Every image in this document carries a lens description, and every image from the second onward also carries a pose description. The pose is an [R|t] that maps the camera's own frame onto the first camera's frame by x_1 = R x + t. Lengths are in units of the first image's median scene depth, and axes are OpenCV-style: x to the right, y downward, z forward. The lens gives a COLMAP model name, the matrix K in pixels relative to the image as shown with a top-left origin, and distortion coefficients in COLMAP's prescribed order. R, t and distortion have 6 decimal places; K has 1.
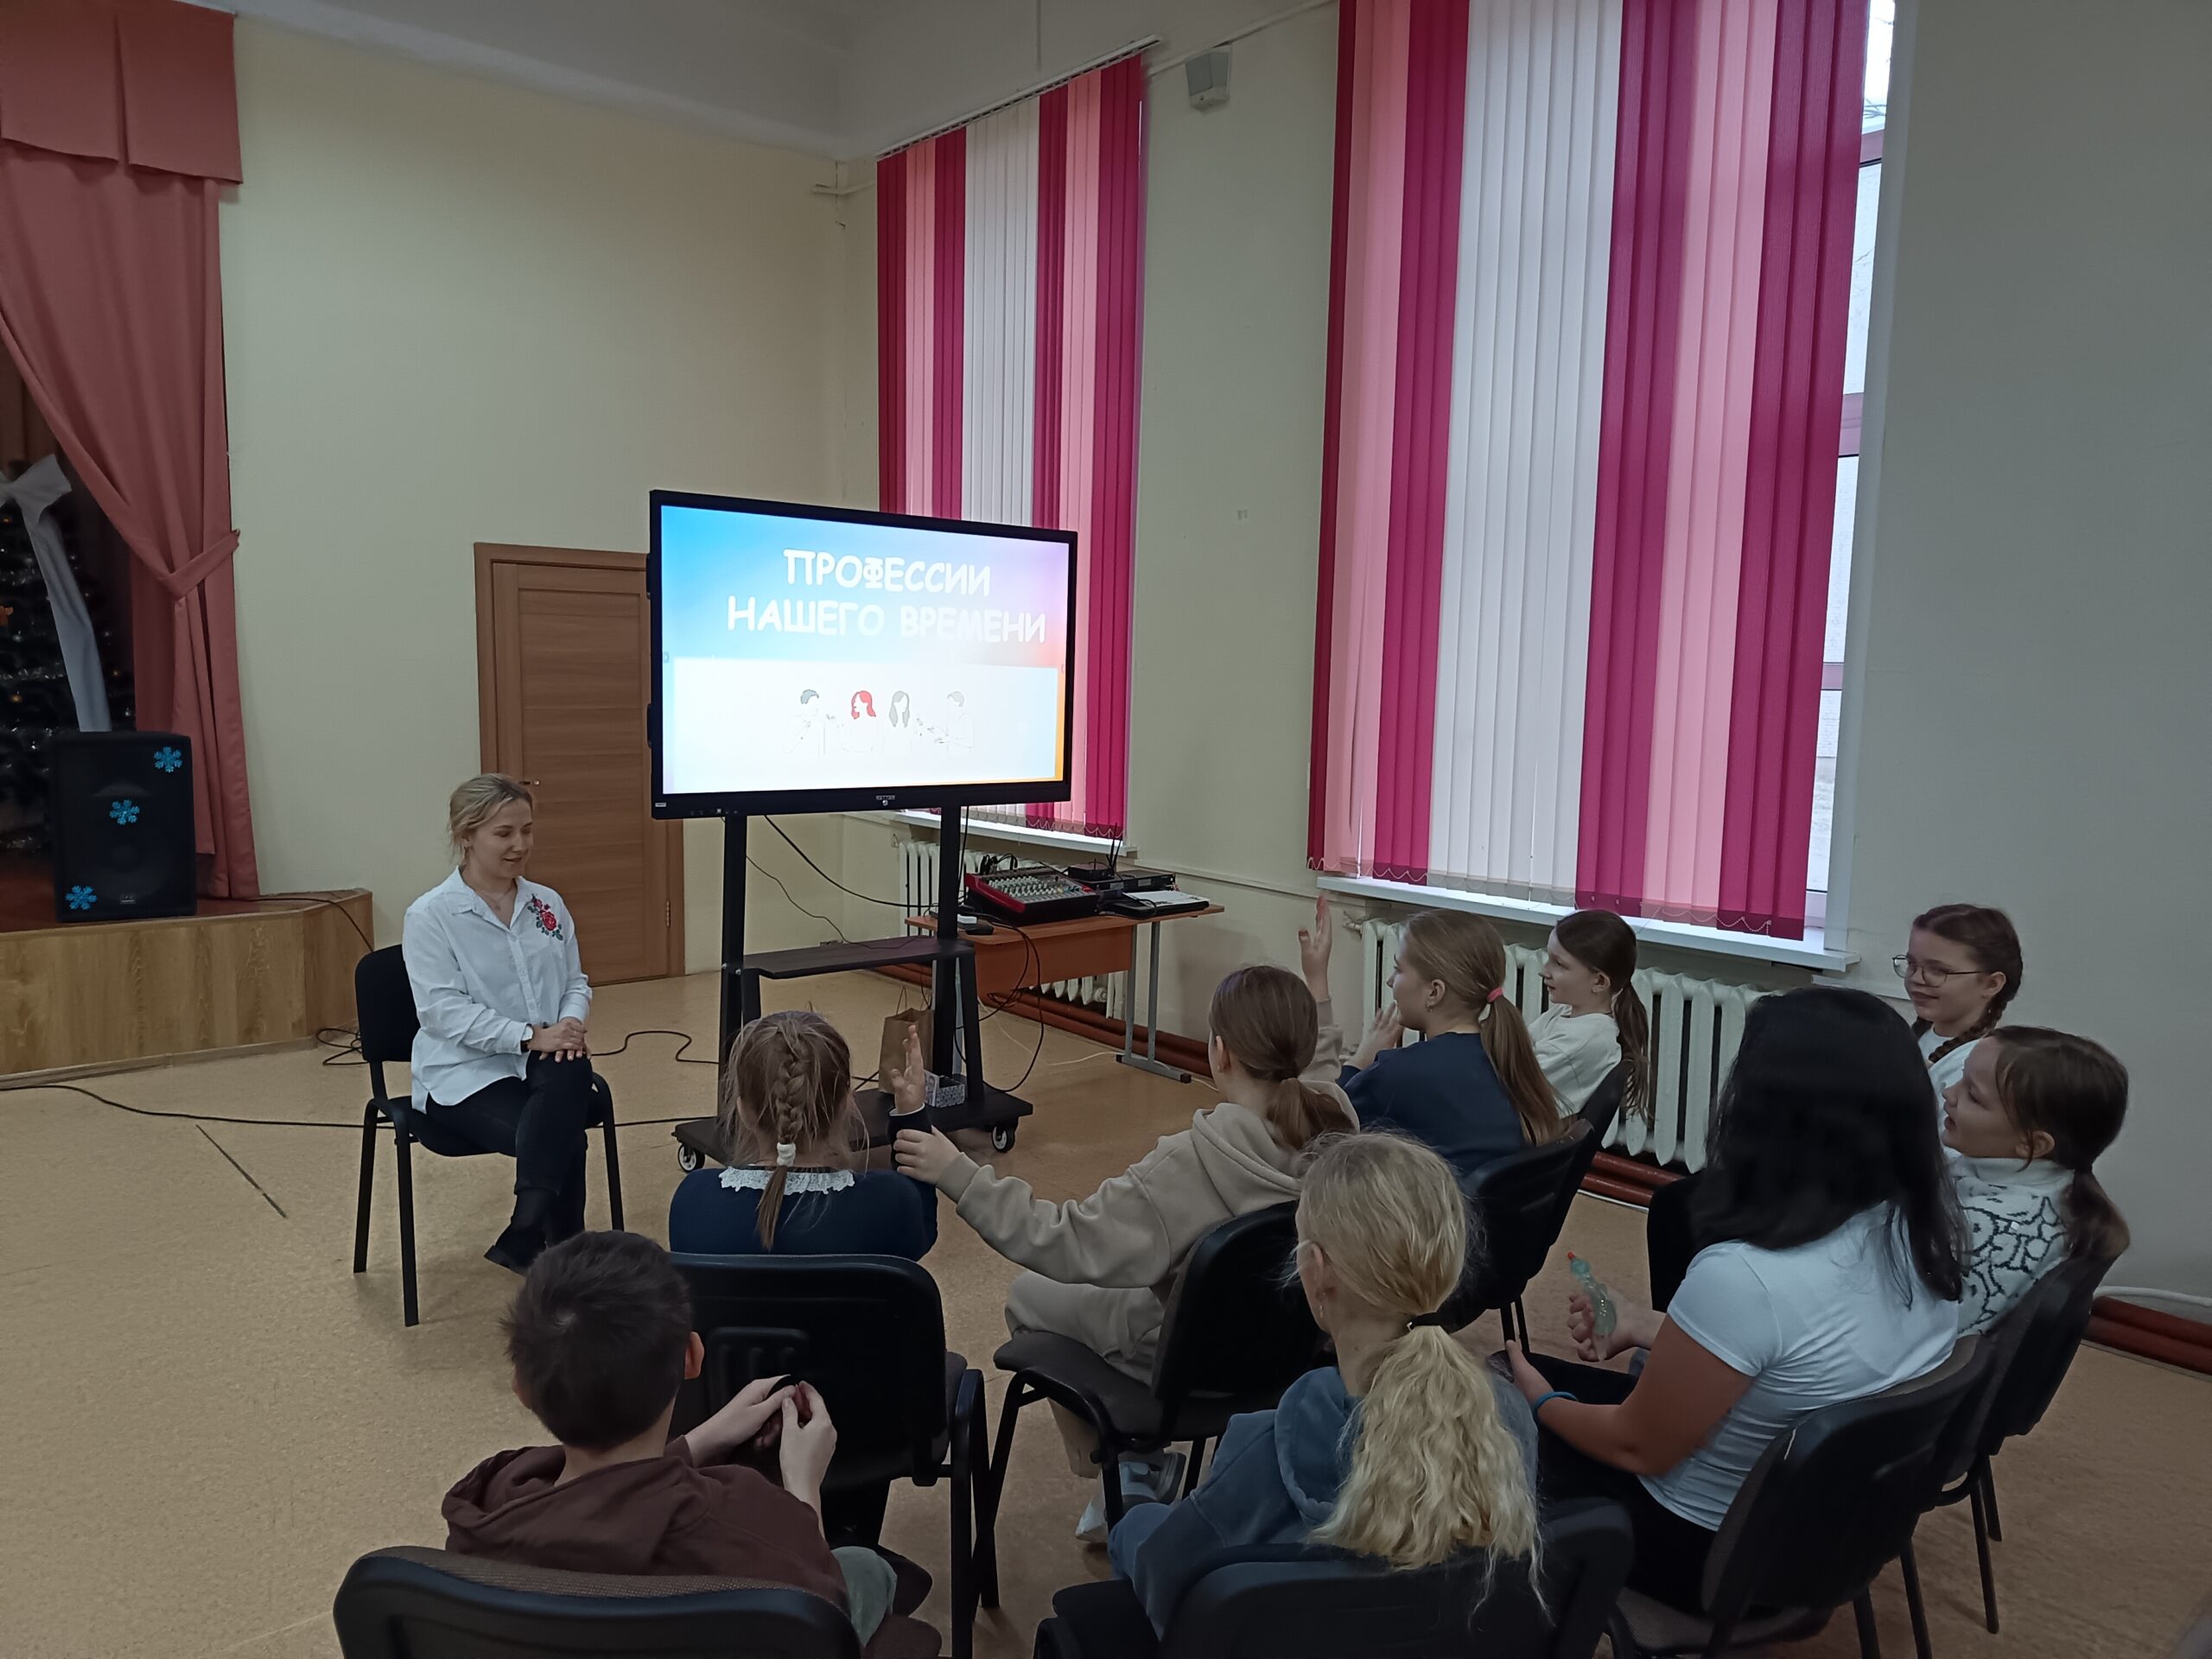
lens RADIAL K [[1533.1, 0, 1102.7], [0, 1533.1, 842.5], [0, 0, 1]] dist [0.045858, -0.049660]
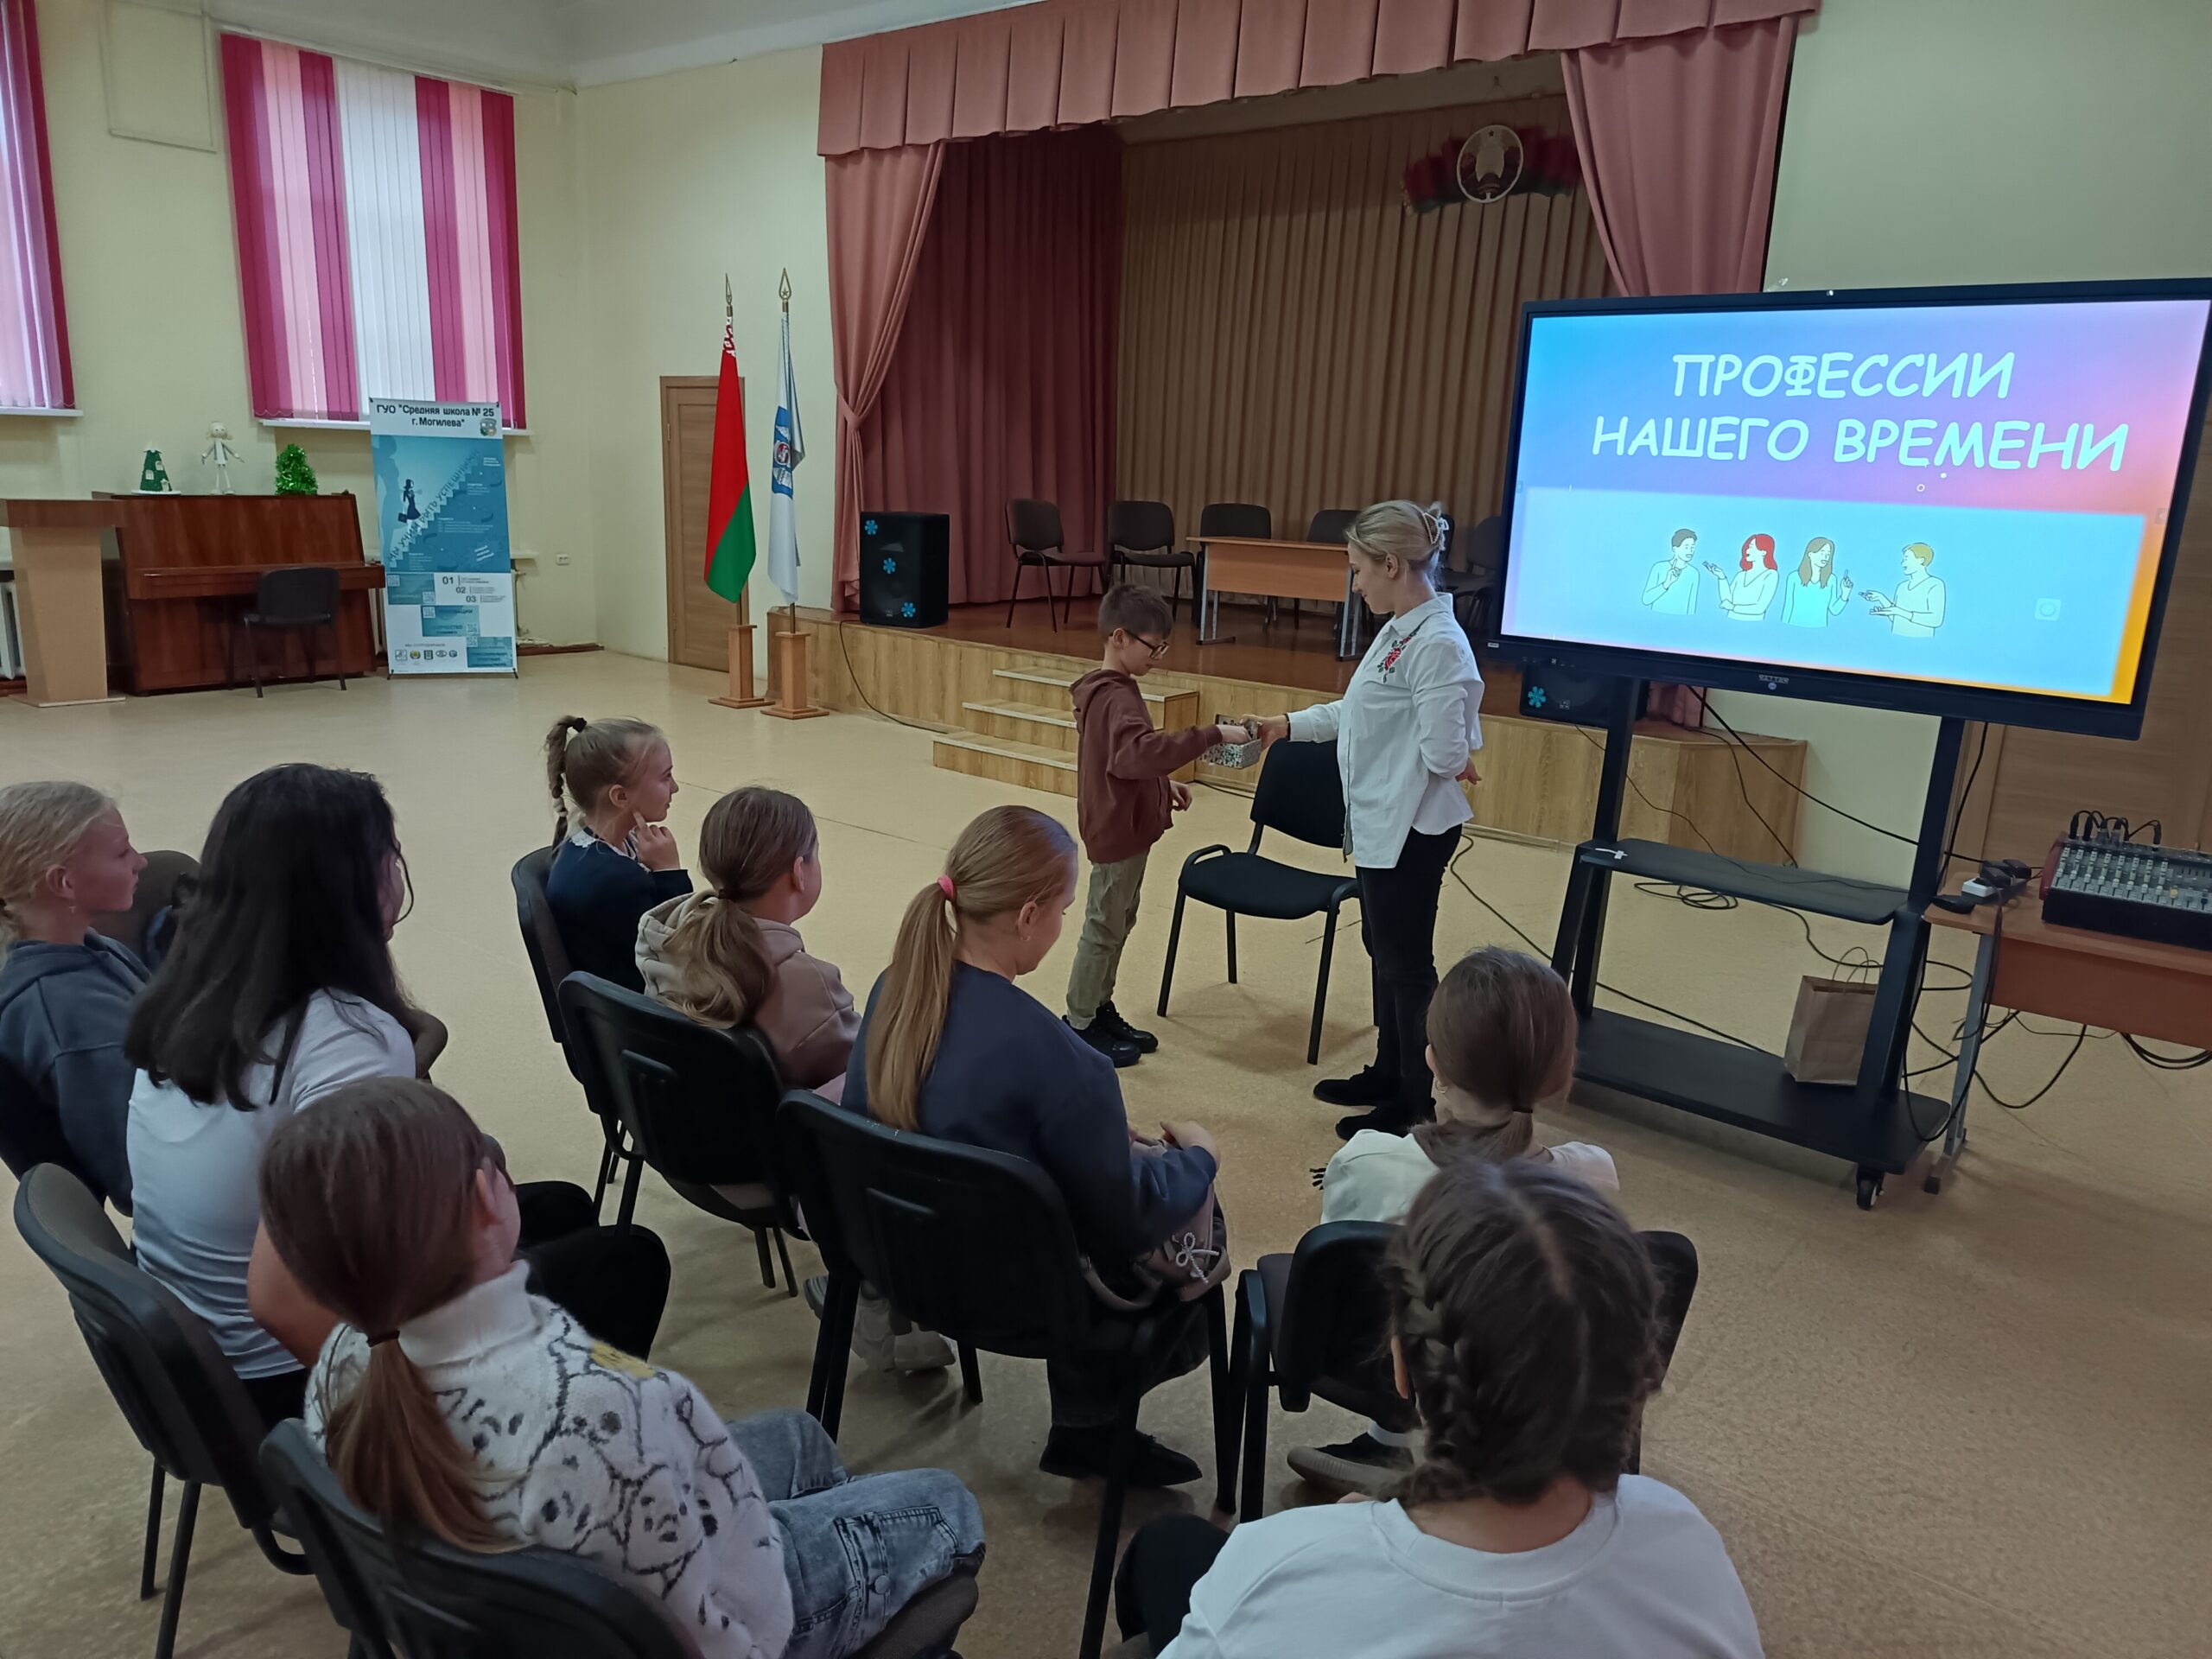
lens RADIAL K [[1533.1, 0, 1099.2], [0, 1533.1, 836.9], [0, 0, 1]] dist [0.045858, -0.049660]
pose [[0.171864, 0.222025, -0.959775, 0.514899], [-0.145766, 0.969278, 0.198121, -0.052463], [0.974277, 0.105853, 0.198948, 0.495094]]
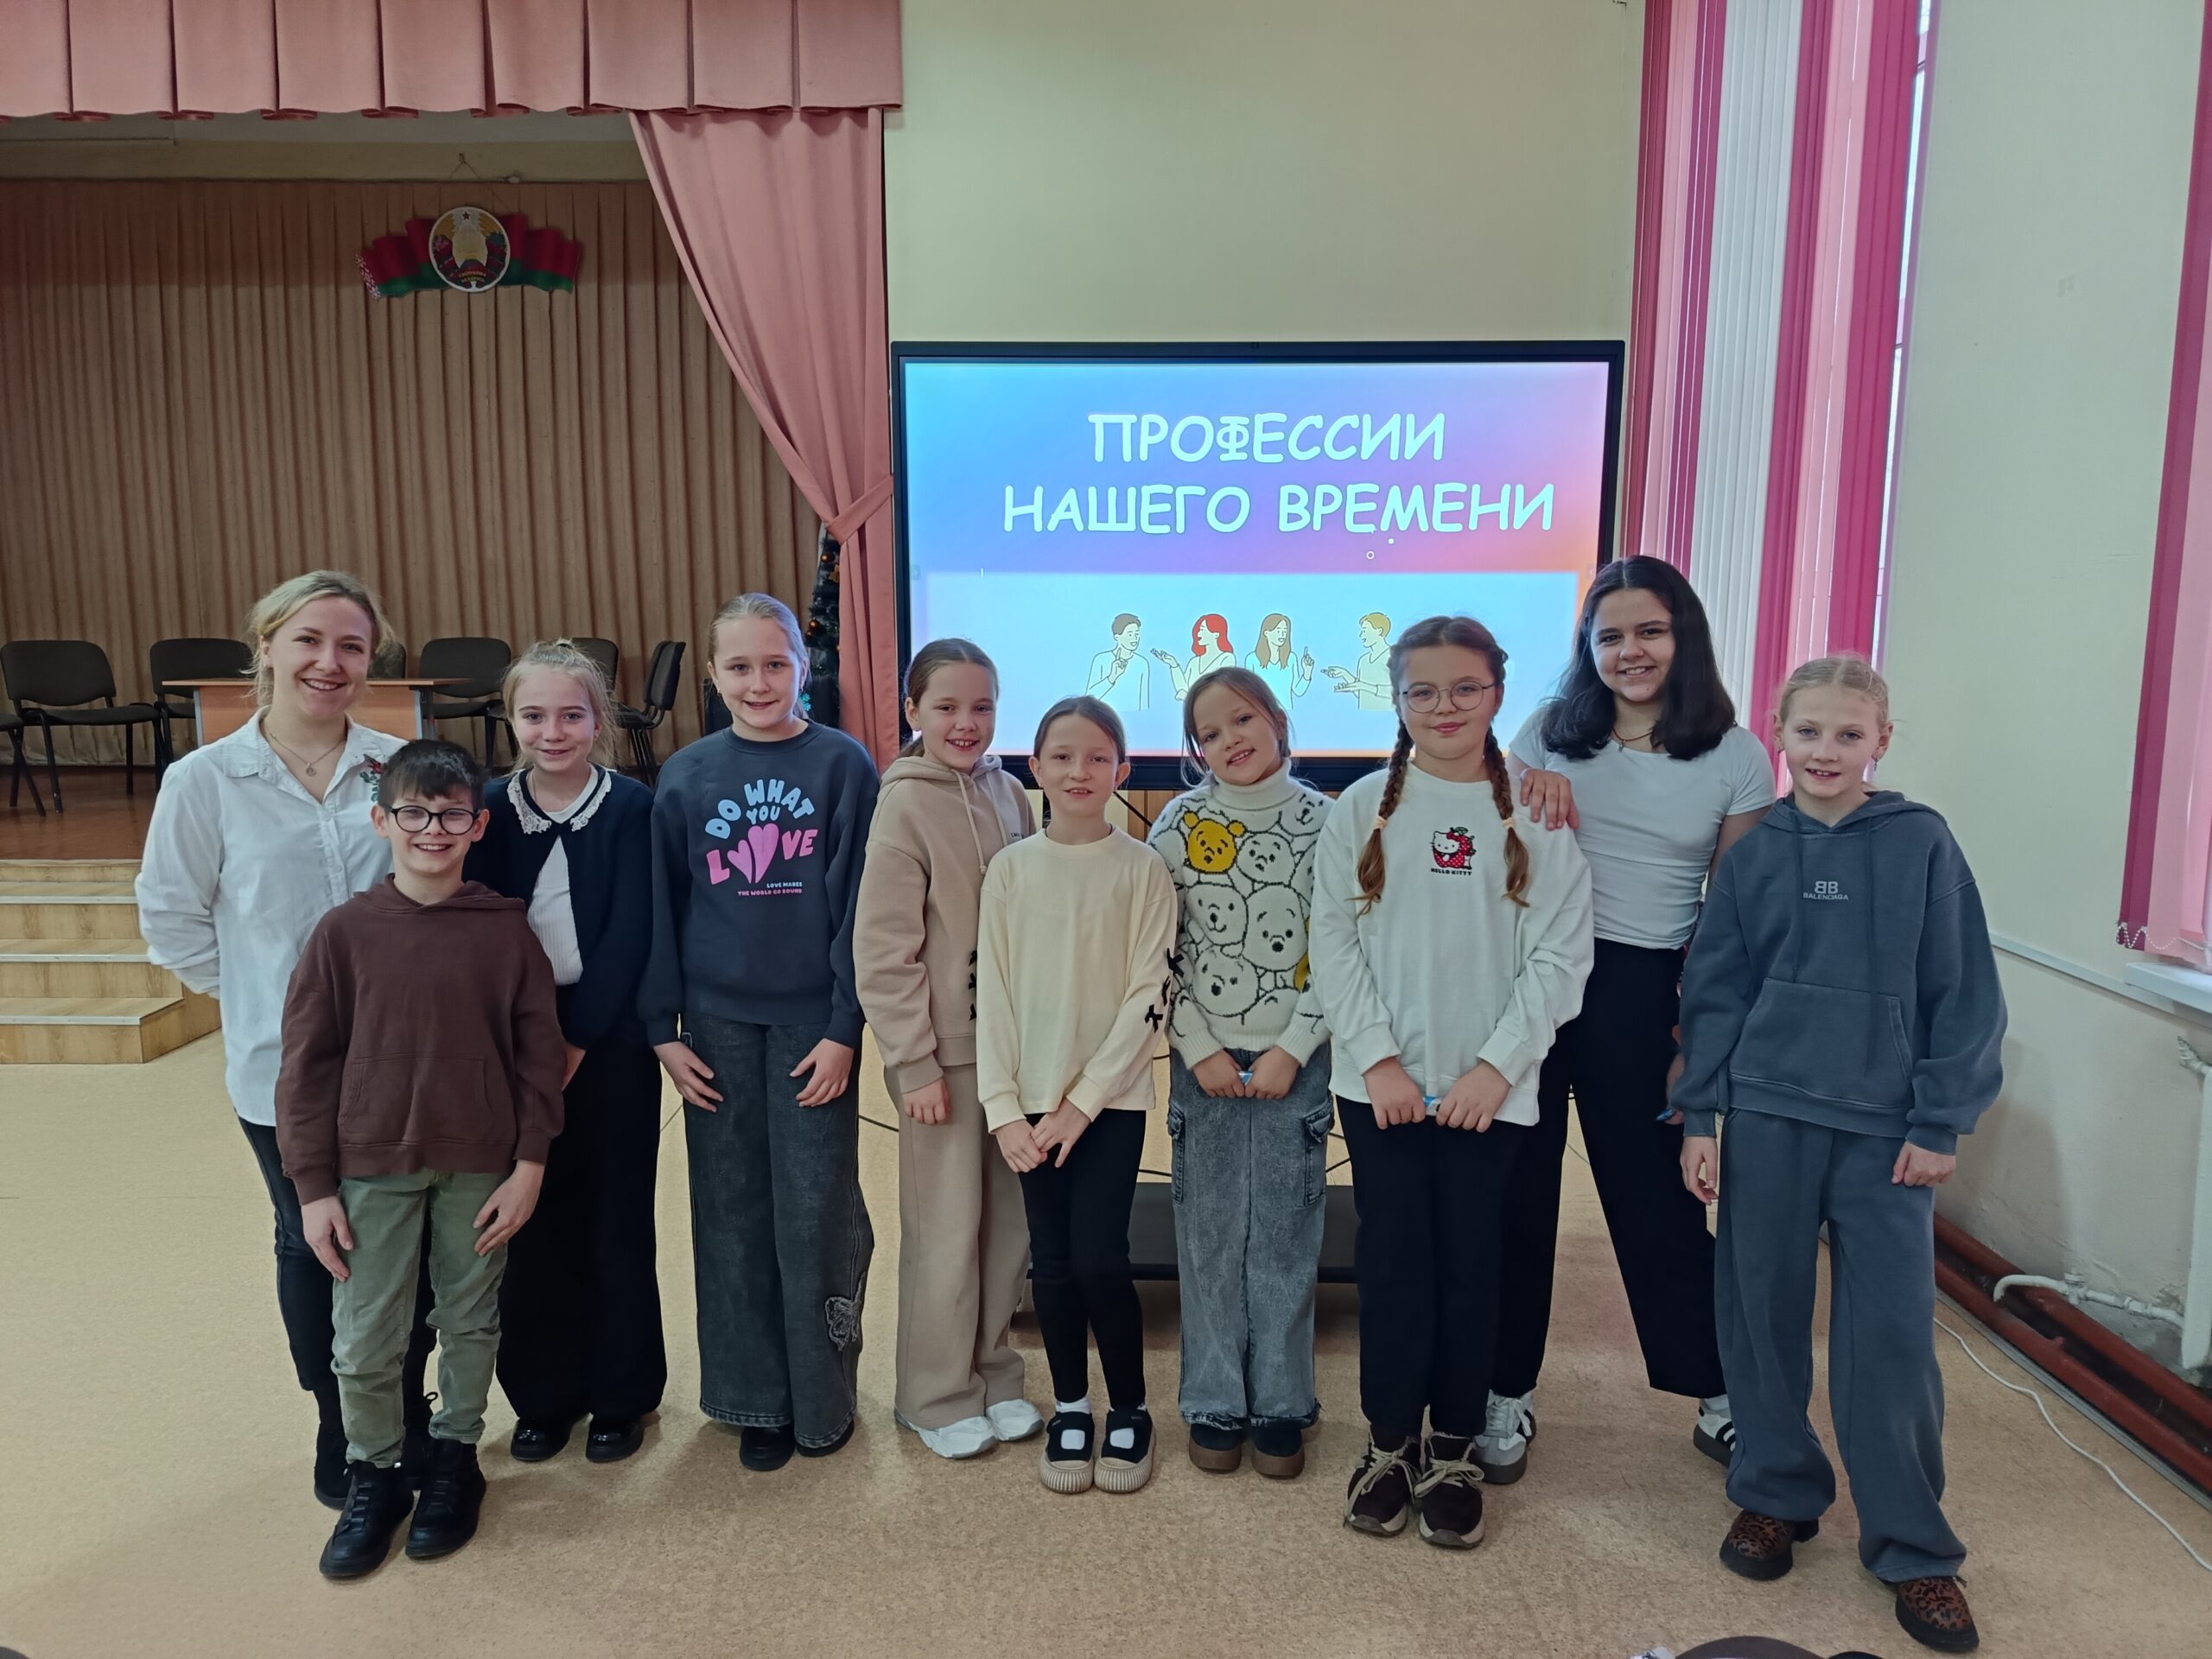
lens RADIAL K [[1533.1, 0, 1091.1], [0, 1533.1, 839.0], [0, 0, 1]] dist [0.045858, -0.049660]
pose [[0.759205, 0.074793, -0.646540, 0.229458], [-0.057707, 0.997198, 0.047595, -0.026469], [0.648288, 0.001176, 0.761394, 0.409424]]
